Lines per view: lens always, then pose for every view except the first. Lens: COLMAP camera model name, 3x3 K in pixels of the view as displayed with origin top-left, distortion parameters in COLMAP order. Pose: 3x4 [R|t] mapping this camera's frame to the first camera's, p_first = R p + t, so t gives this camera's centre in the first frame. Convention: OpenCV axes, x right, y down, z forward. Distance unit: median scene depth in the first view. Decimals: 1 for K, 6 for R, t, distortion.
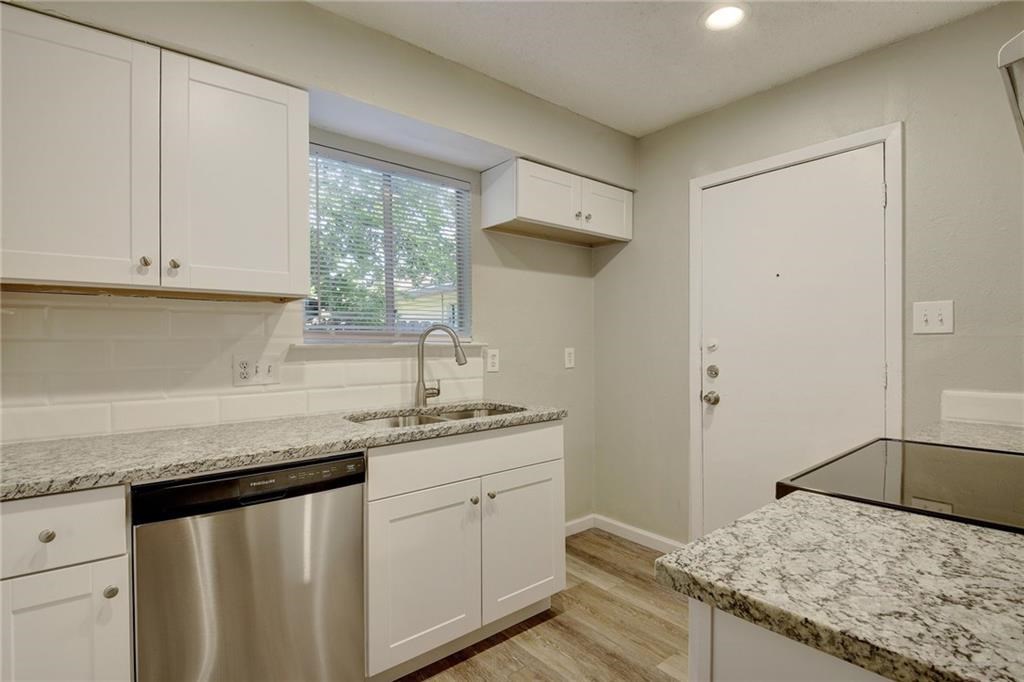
lens RADIAL K [[489.7, 0, 512.0], [0, 489.7, 341.0], [0, 0, 1]] dist [-0.020251, -0.000845]
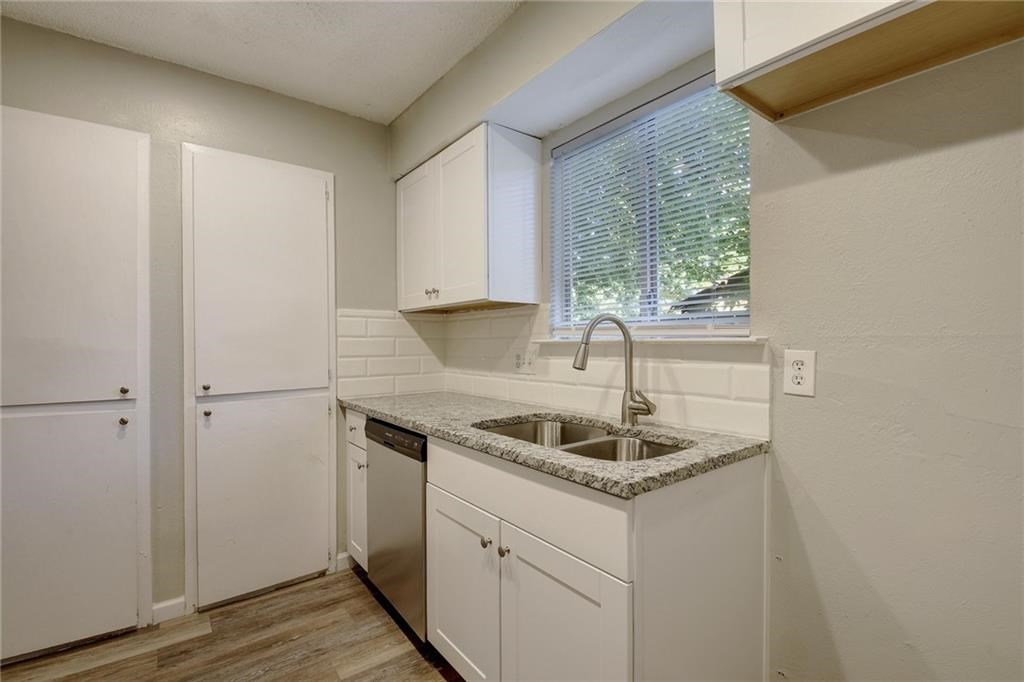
lens RADIAL K [[451.8, 0, 512.0], [0, 451.8, 341.0], [0, 0, 1]] dist [0.014786, -0.023404]
pose [[-0.032991, 0.004076, -0.999447, 0.599497], [0.012220, 0.999919, 0.003675, 0.004024], [0.999381, -0.012092, -0.033038, 1.000827]]
